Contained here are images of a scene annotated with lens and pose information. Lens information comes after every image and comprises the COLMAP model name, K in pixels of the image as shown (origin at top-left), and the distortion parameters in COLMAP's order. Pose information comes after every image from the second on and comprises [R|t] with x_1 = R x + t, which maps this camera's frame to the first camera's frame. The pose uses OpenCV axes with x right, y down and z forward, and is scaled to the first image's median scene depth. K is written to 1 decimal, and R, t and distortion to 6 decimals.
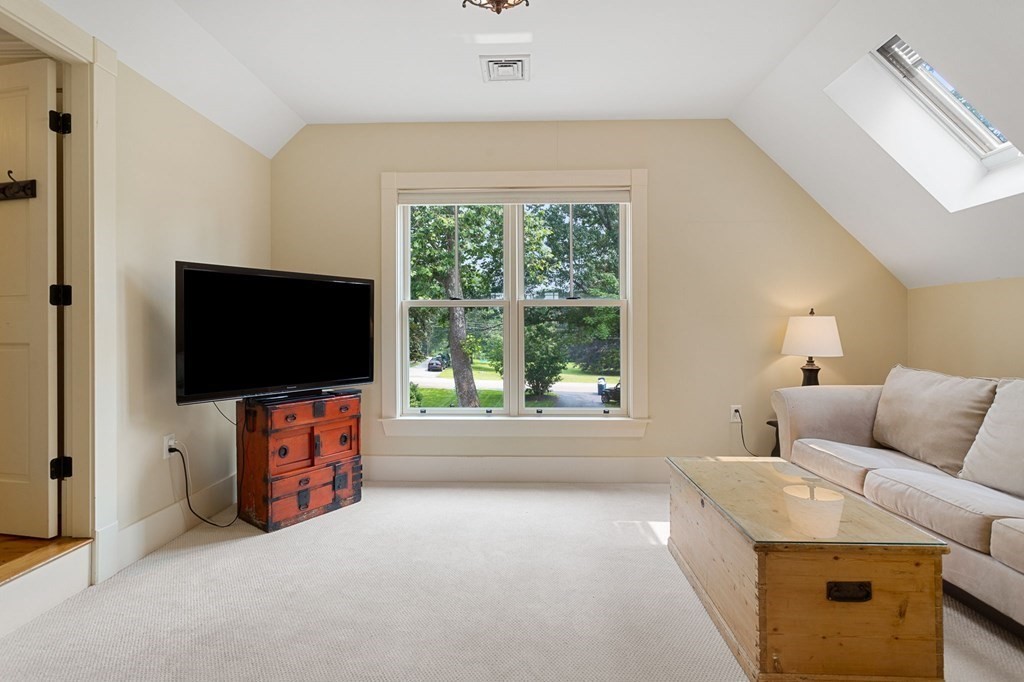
lens RADIAL K [[482.9, 0, 515.4], [0, 482.9, 331.5], [0, 0, 1]] dist [0.003062, 0.000672]
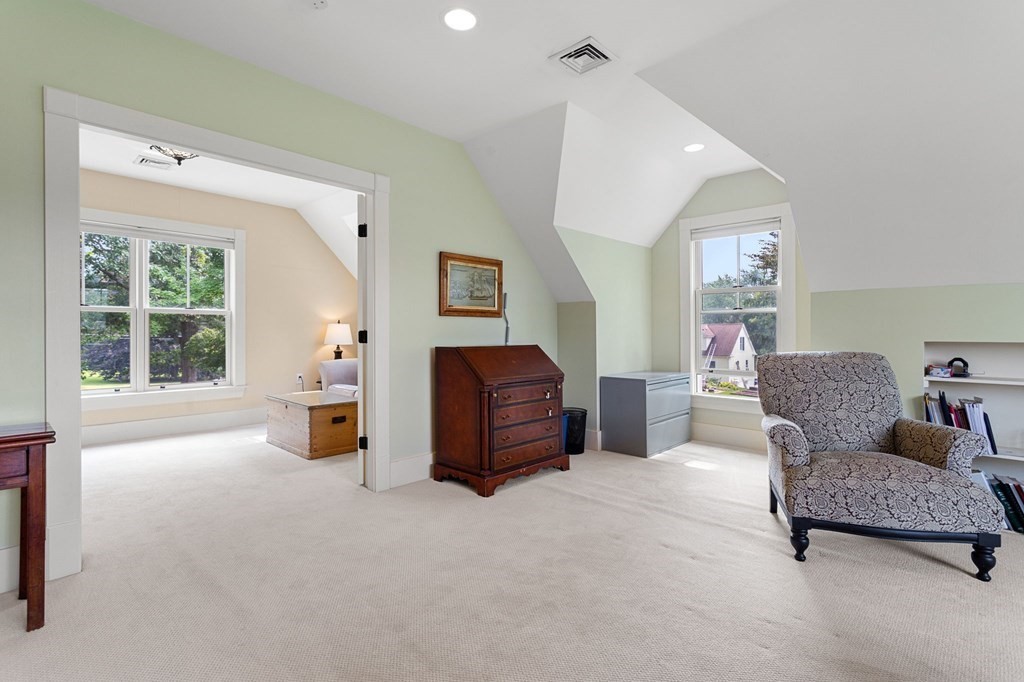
lens RADIAL K [[482.9, 0, 514.4], [0, 482.9, 331.3], [0, 0, 1]] dist [0.003062, 0.000672]
pose [[0.656843, 0.004174, 0.754016, -0.369300], [-0.003994, 0.999990, -0.002056, -0.000999], [-0.754017, -0.001661, 0.656853, -0.771410]]
